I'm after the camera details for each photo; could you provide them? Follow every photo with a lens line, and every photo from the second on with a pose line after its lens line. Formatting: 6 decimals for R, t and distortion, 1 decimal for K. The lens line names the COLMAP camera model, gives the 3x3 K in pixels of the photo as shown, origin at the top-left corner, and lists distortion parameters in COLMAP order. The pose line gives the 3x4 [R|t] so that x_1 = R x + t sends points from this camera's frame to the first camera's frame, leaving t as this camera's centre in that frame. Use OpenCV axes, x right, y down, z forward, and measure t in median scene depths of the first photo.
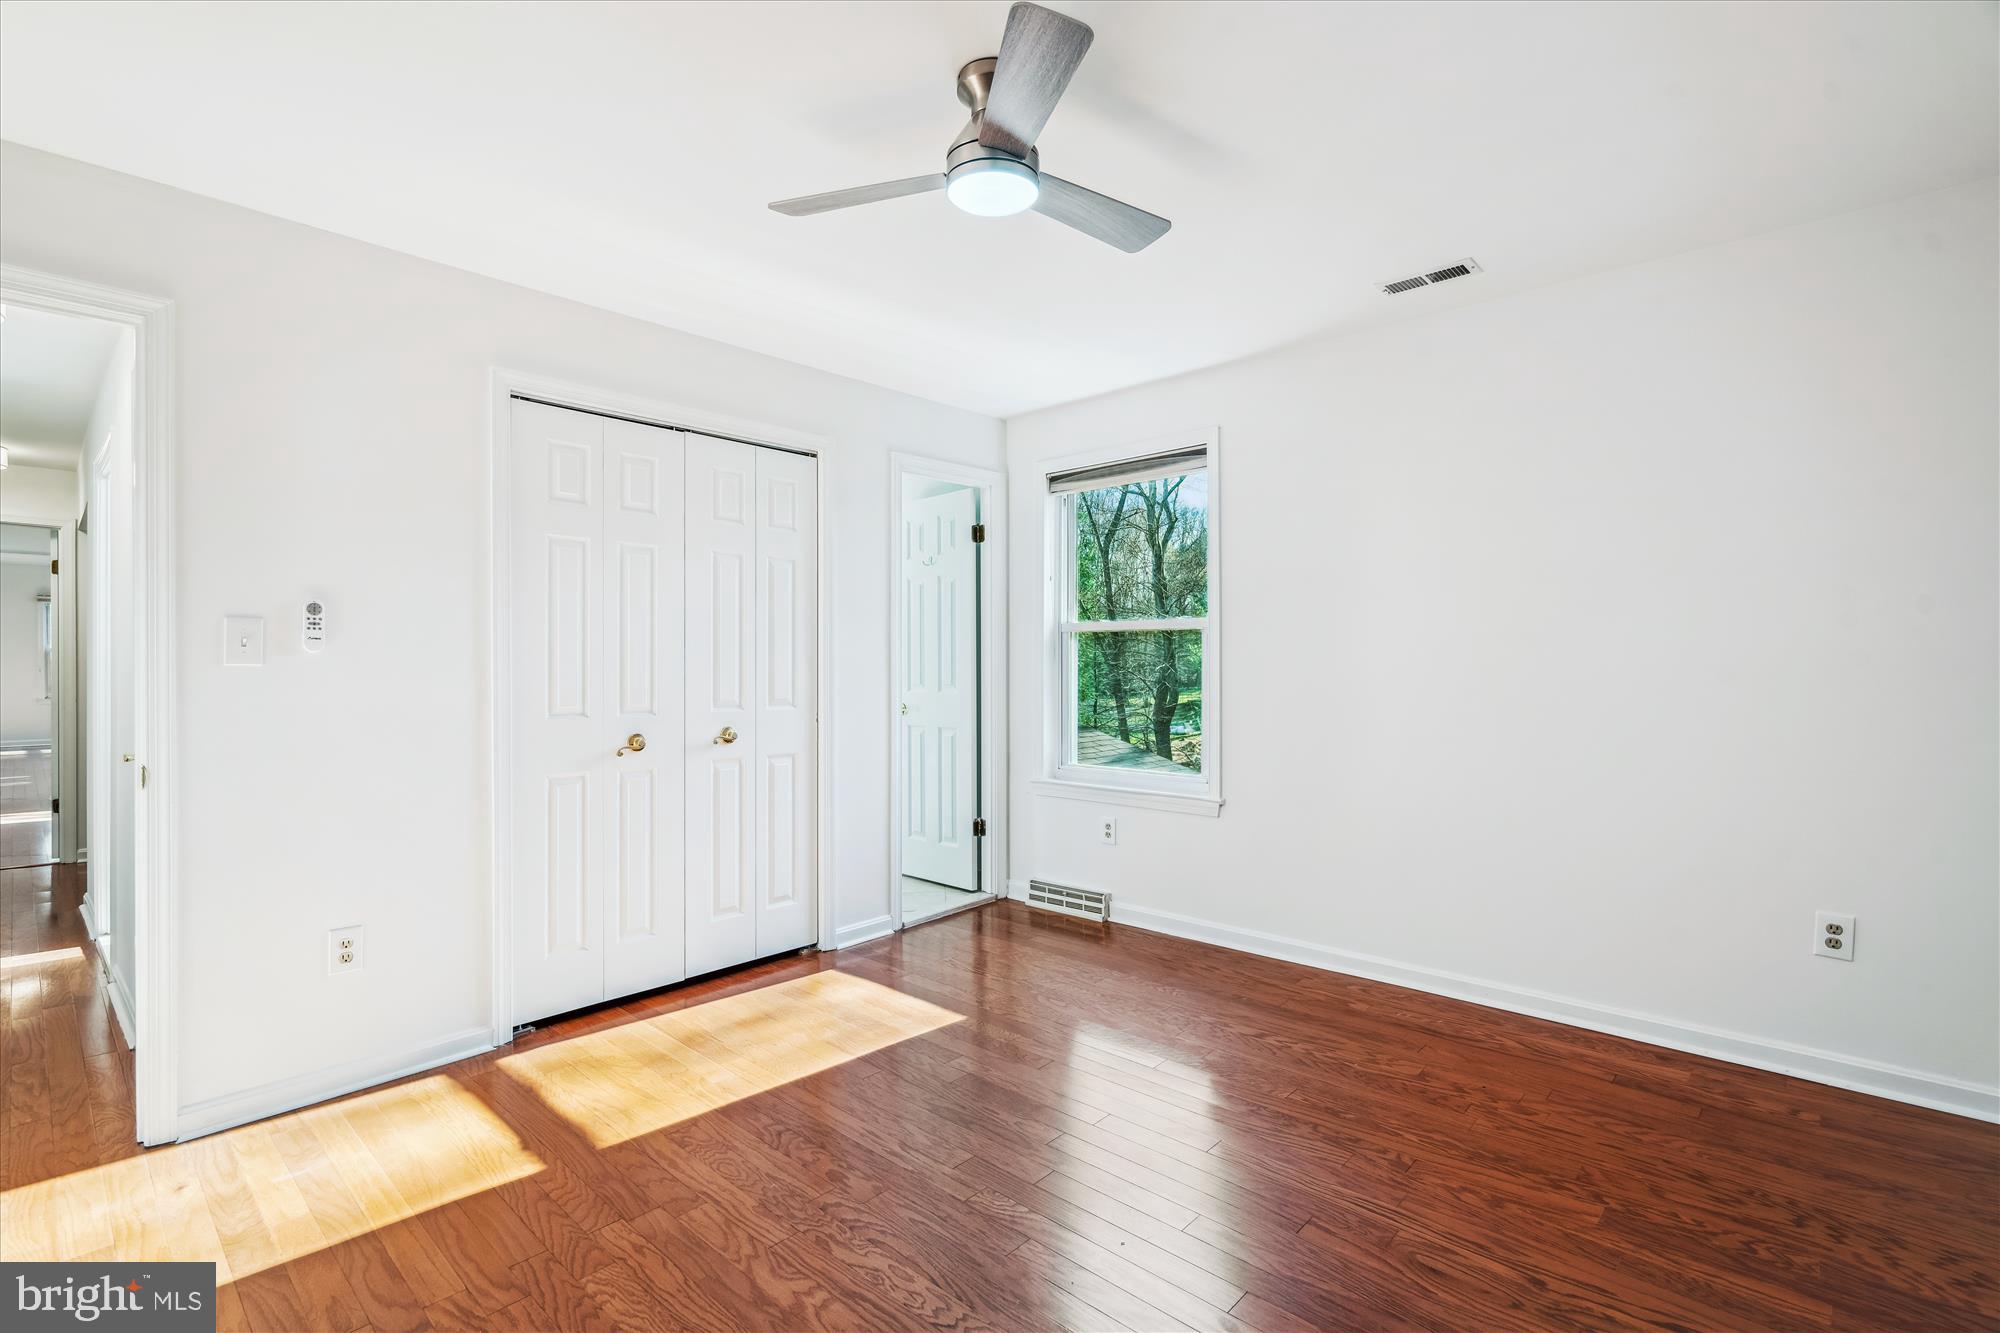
lens RADIAL K [[907.7, 0, 1000.7], [0, 907.7, 669.7], [0, 0, 1]] dist [0.002910, 0.000635]
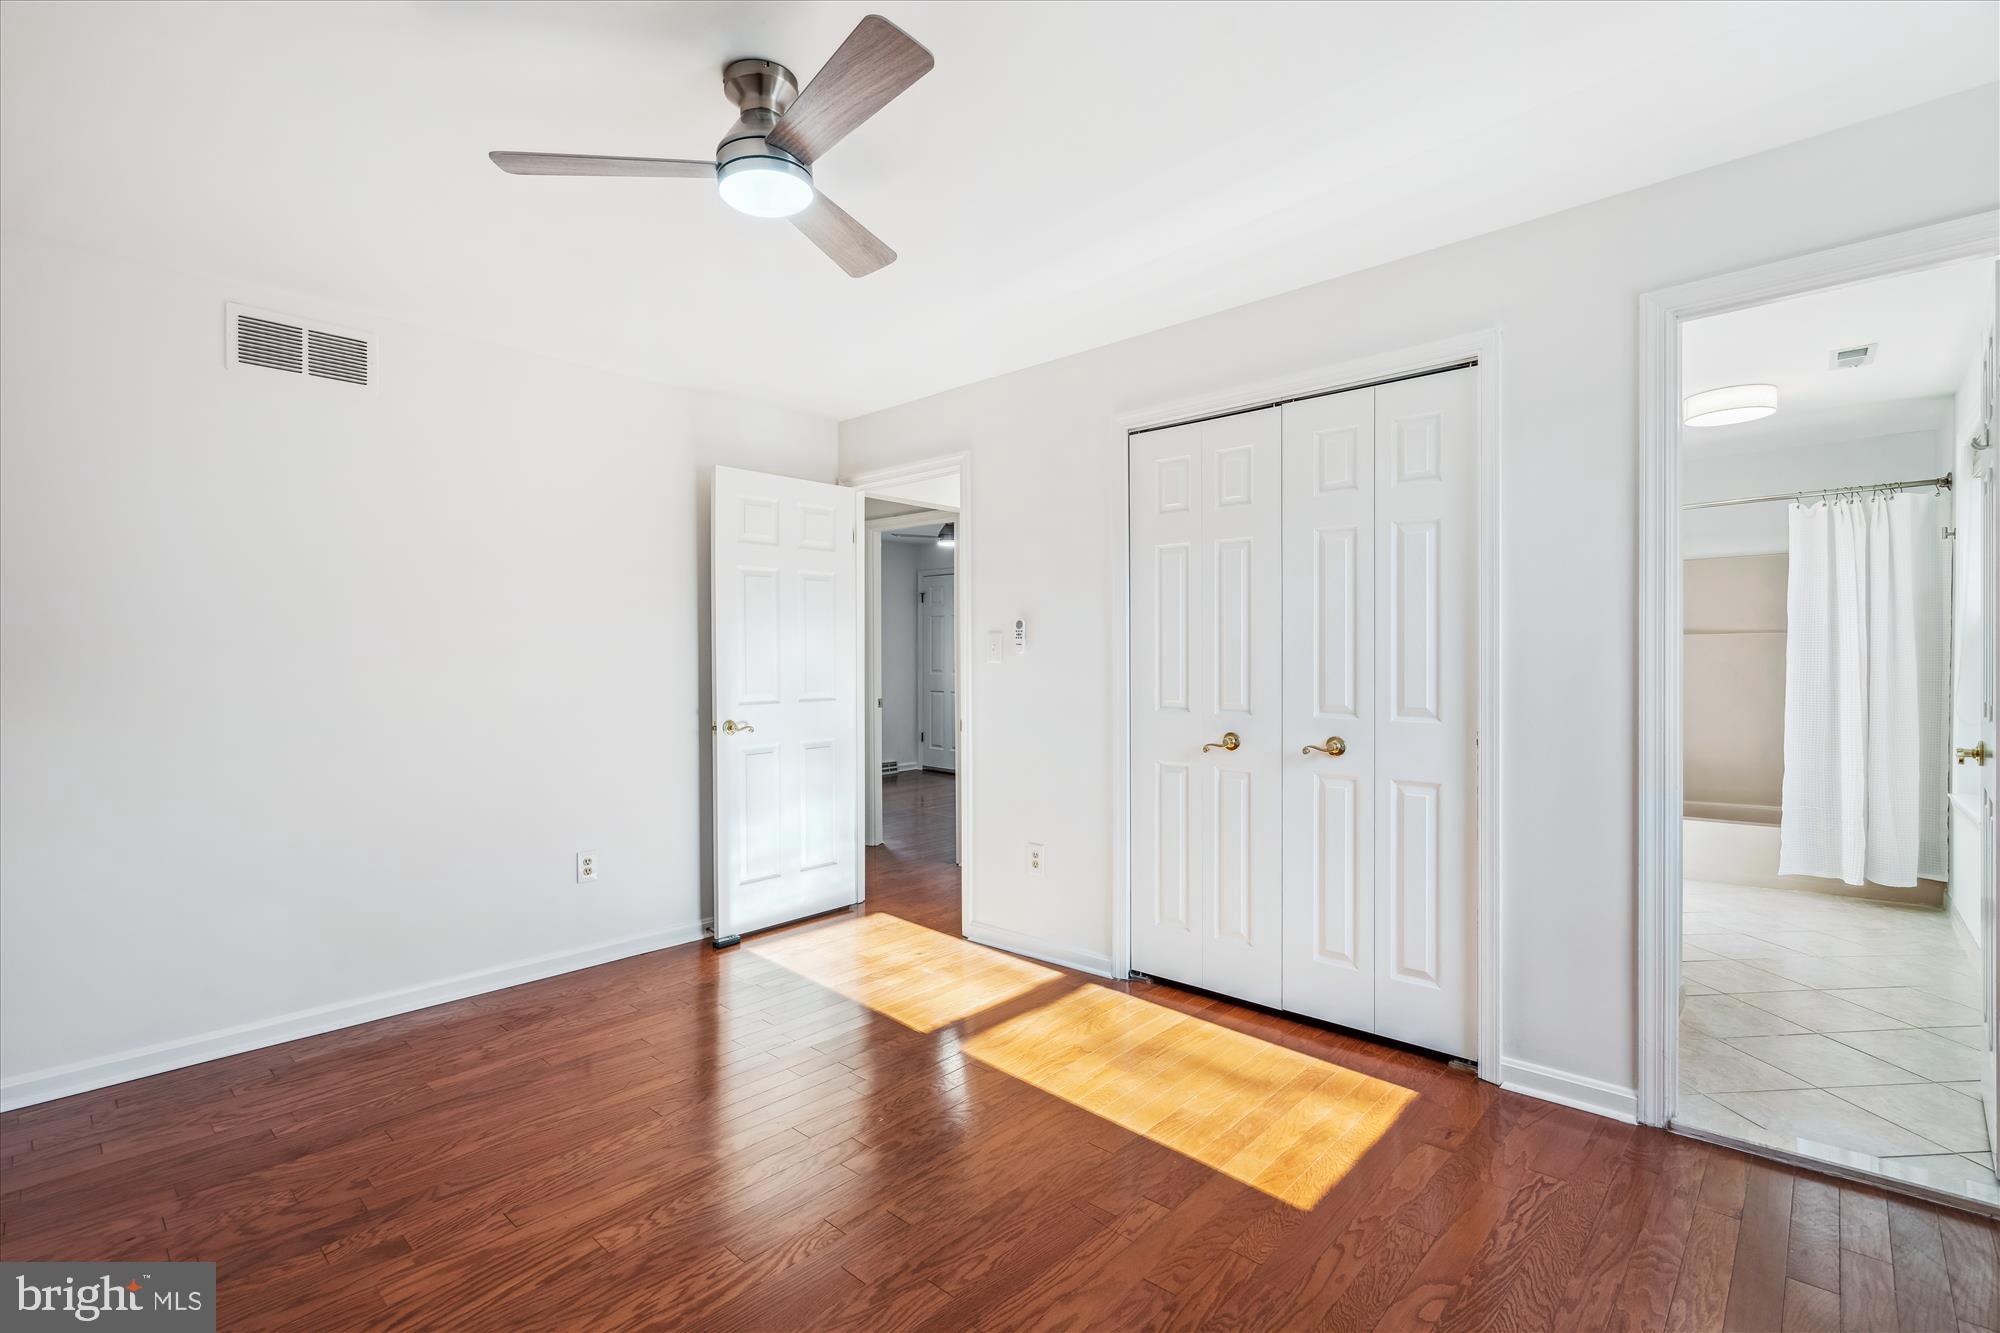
lens RADIAL K [[907.7, 0, 1000.7], [0, 907.7, 665.2], [0, 0, 1]] dist [0.002910, 0.000635]
pose [[0.010955, 0.004973, -0.999928, 0.598127], [-0.005579, 0.999972, 0.004912, -0.005623], [0.999924, 0.005525, 0.010982, 0.768129]]
